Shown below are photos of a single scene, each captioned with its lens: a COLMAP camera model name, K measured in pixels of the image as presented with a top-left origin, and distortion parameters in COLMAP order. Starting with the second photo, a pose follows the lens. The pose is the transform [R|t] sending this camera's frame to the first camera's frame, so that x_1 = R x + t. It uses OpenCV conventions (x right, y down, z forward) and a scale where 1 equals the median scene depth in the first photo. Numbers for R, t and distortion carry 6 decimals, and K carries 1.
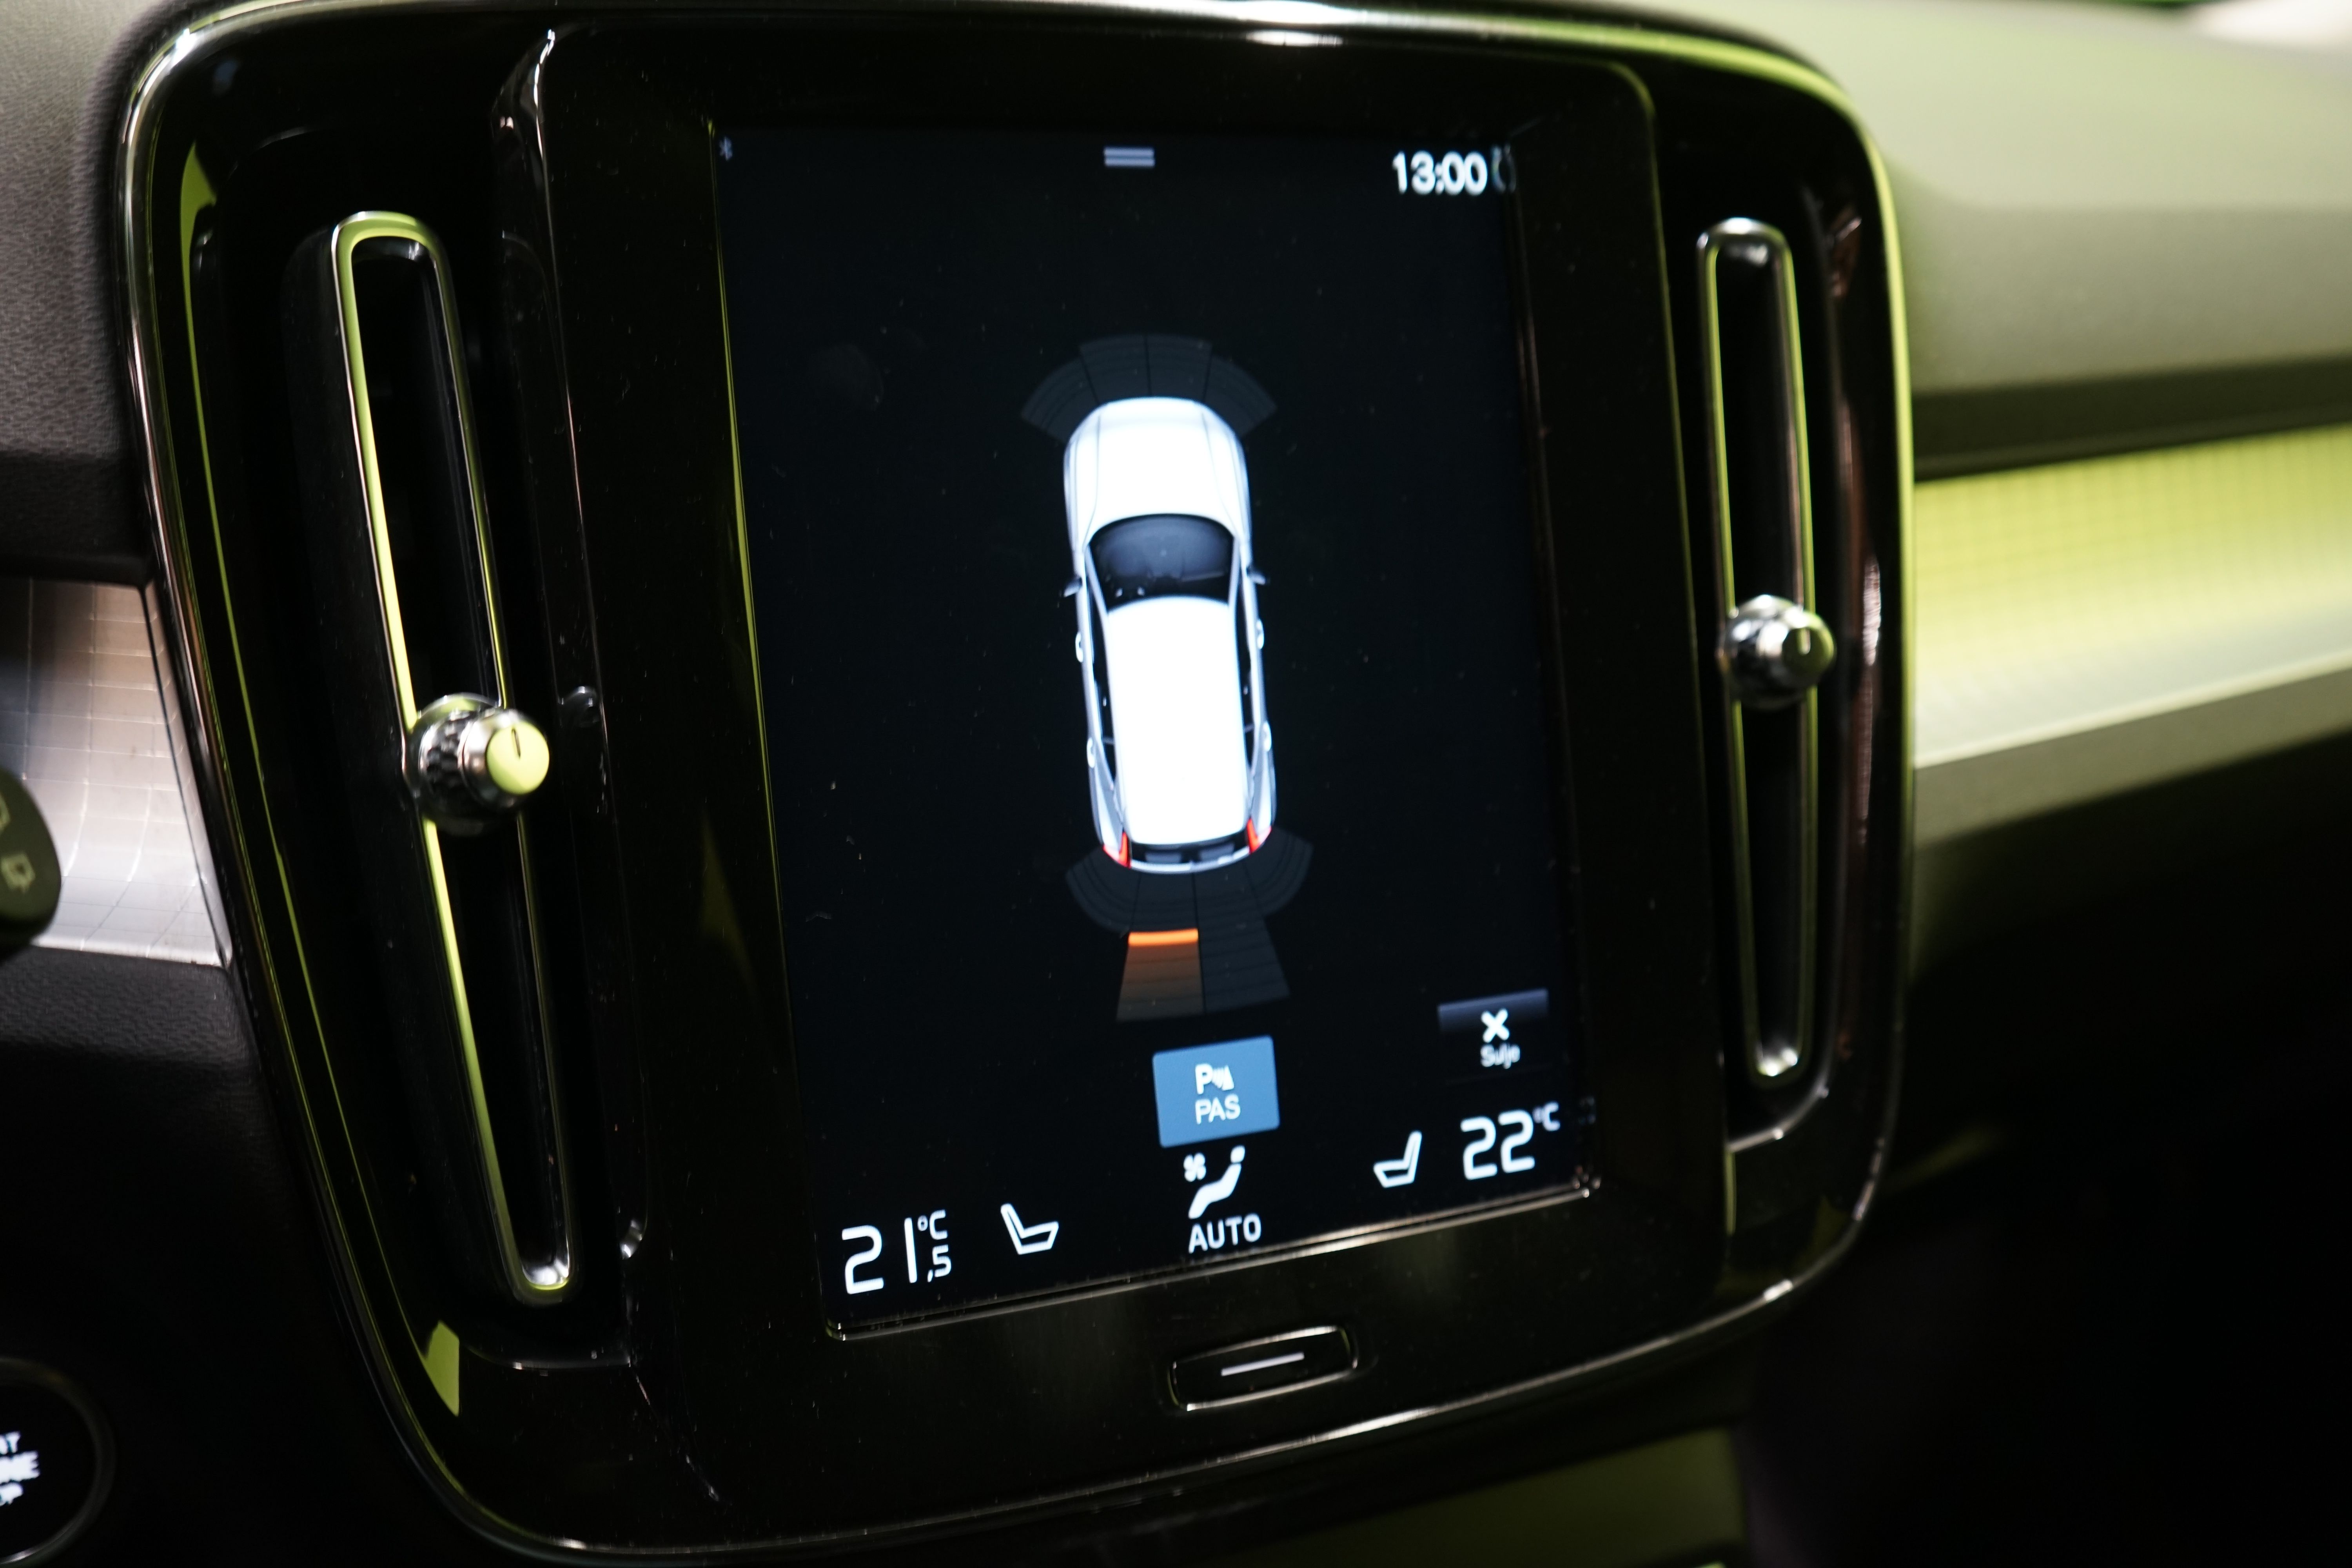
lens RADIAL K [[2143.0, 0, 1176.0], [0, 2143.0, 784.0], [0, 0, 1]] dist [0.002987, -0.008408]
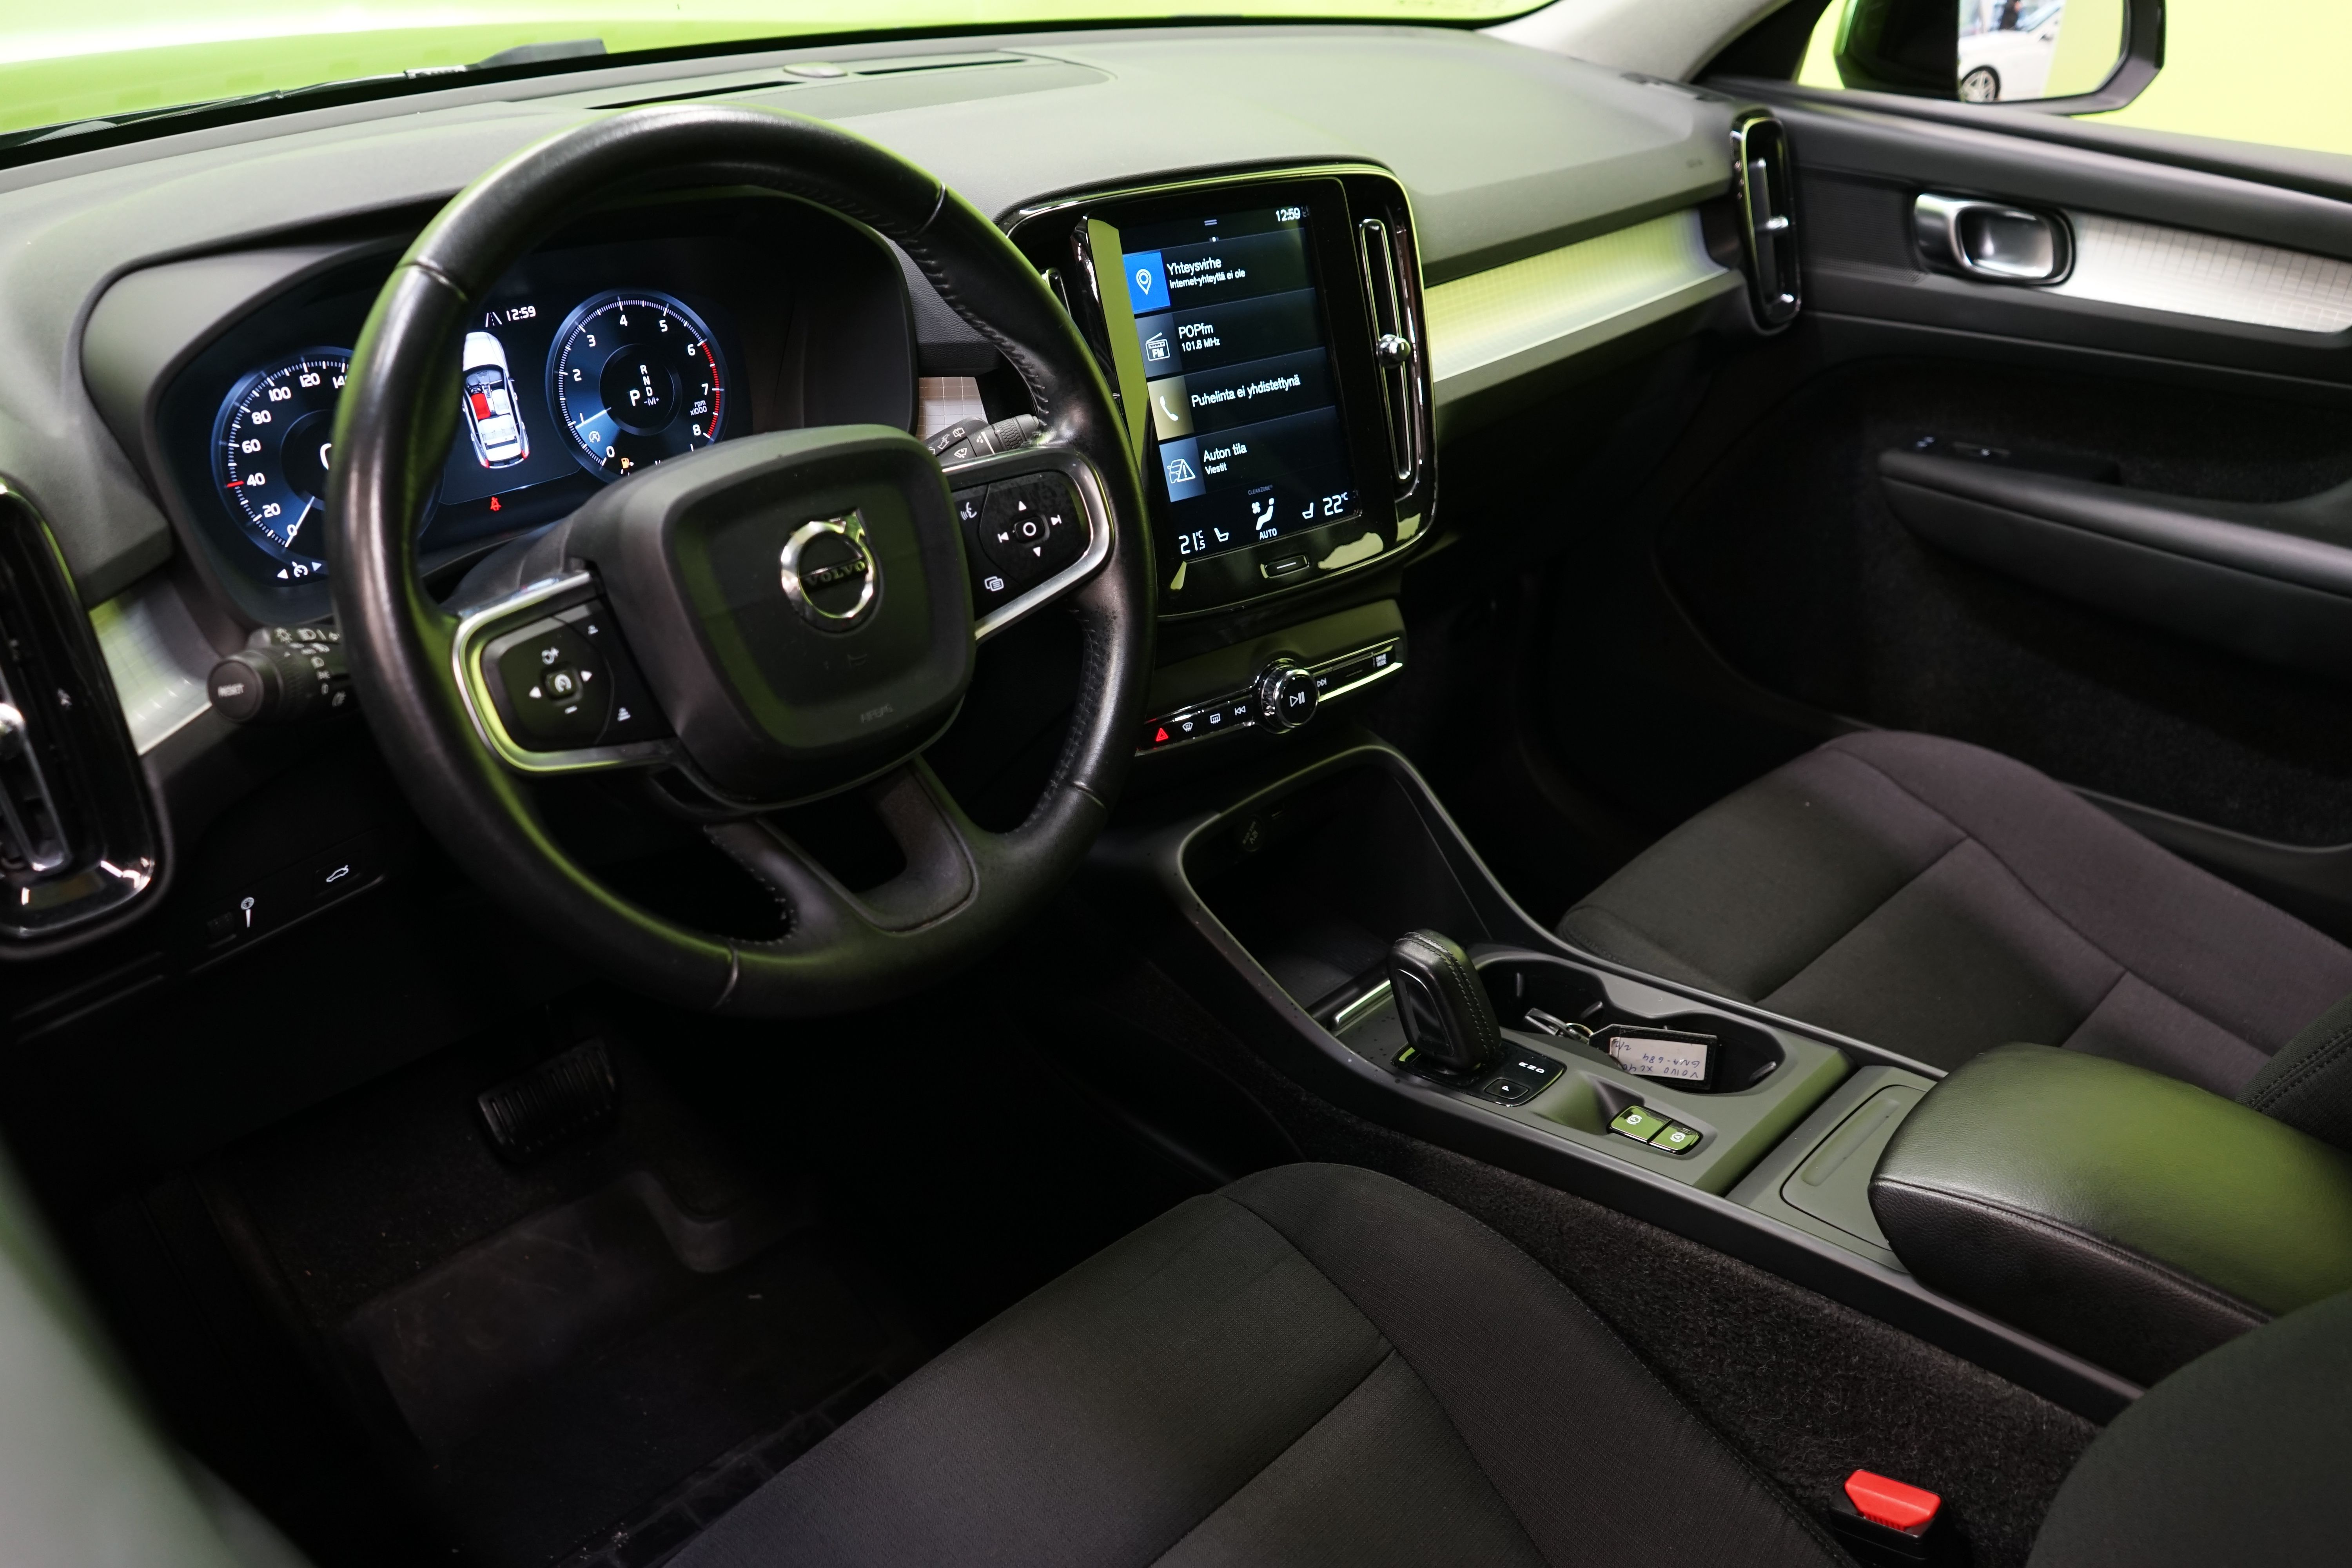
lens RADIAL K [[1823.6, 0, 1176.0], [0, 1823.6, 784.0], [0, 0, 1]] dist [-0.002362, -0.000780]
pose [[0.964649, -0.147841, 0.218164, -0.837510], [0.110308, 0.978328, 0.175231, 0.069517], [-0.239342, -0.144971, 0.960051, -1.902944]]
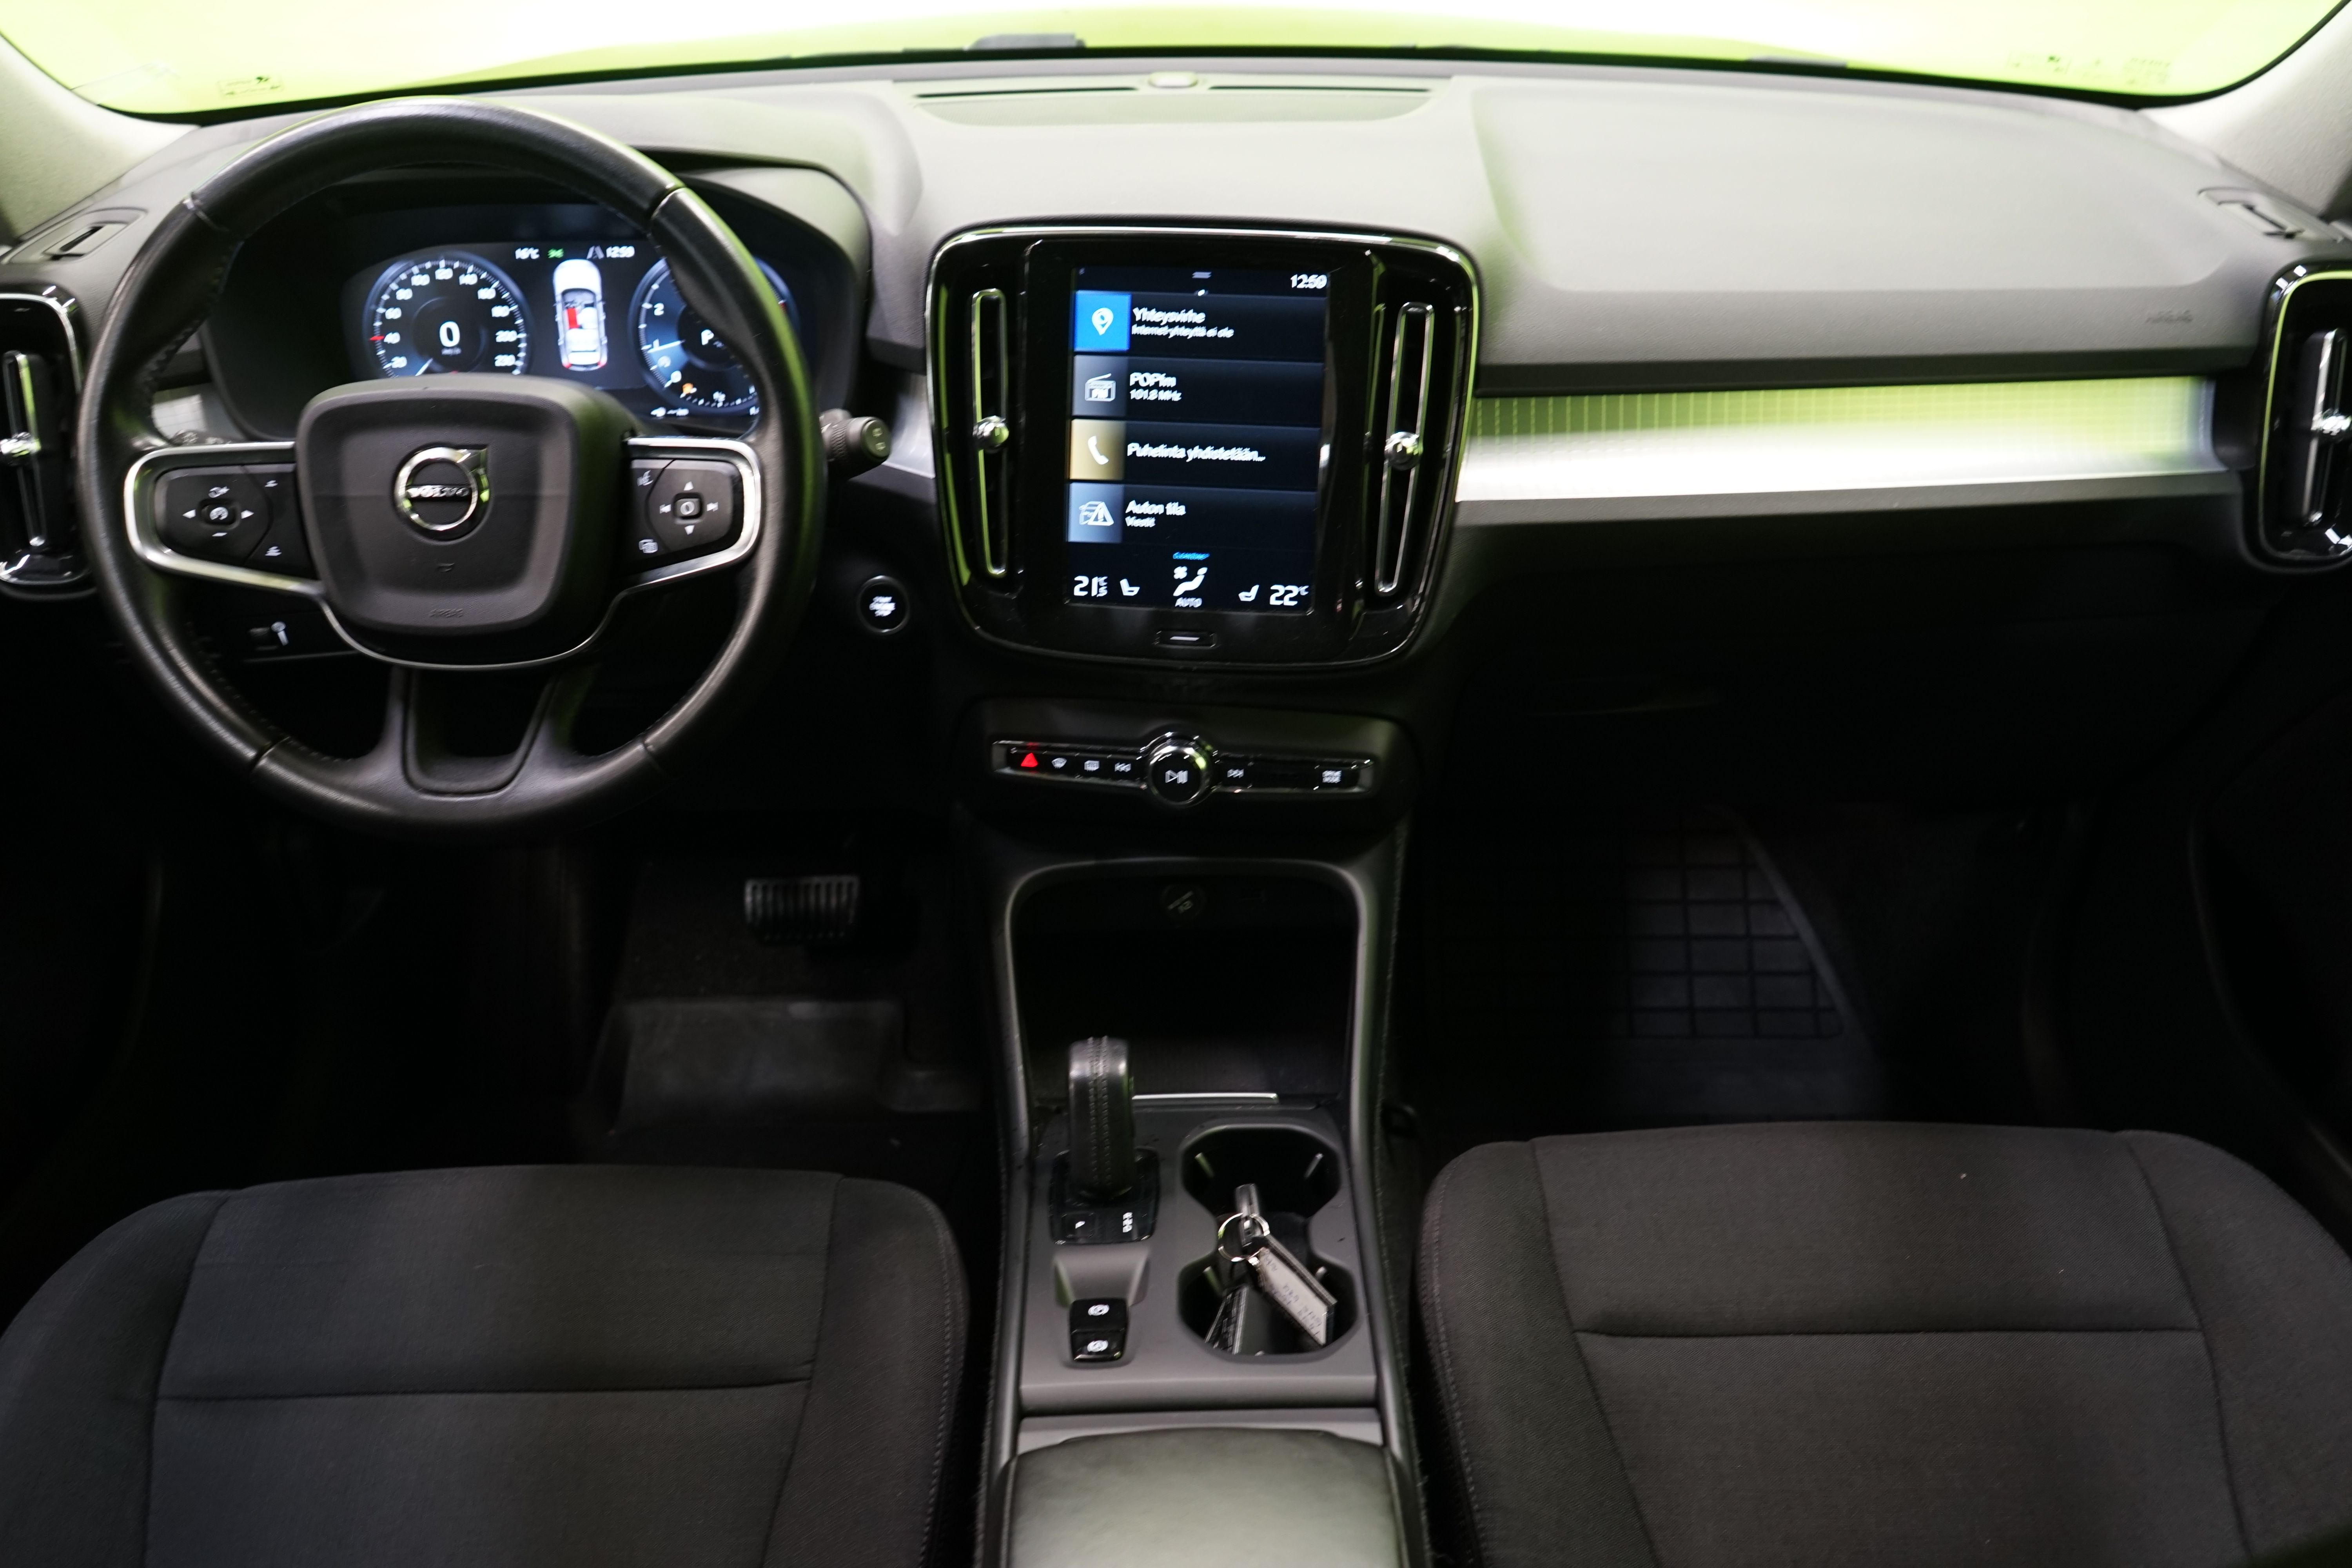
lens RADIAL K [[1823.6, 0, 1176.0], [0, 1823.6, 784.0], [0, 0, 1]] dist [-0.002362, -0.000780]
pose [[0.872637, 0.204754, -0.443374, 1.339388], [-0.127914, 0.971999, 0.197120, -0.076963], [0.471320, -0.115301, 0.874393, -1.559220]]
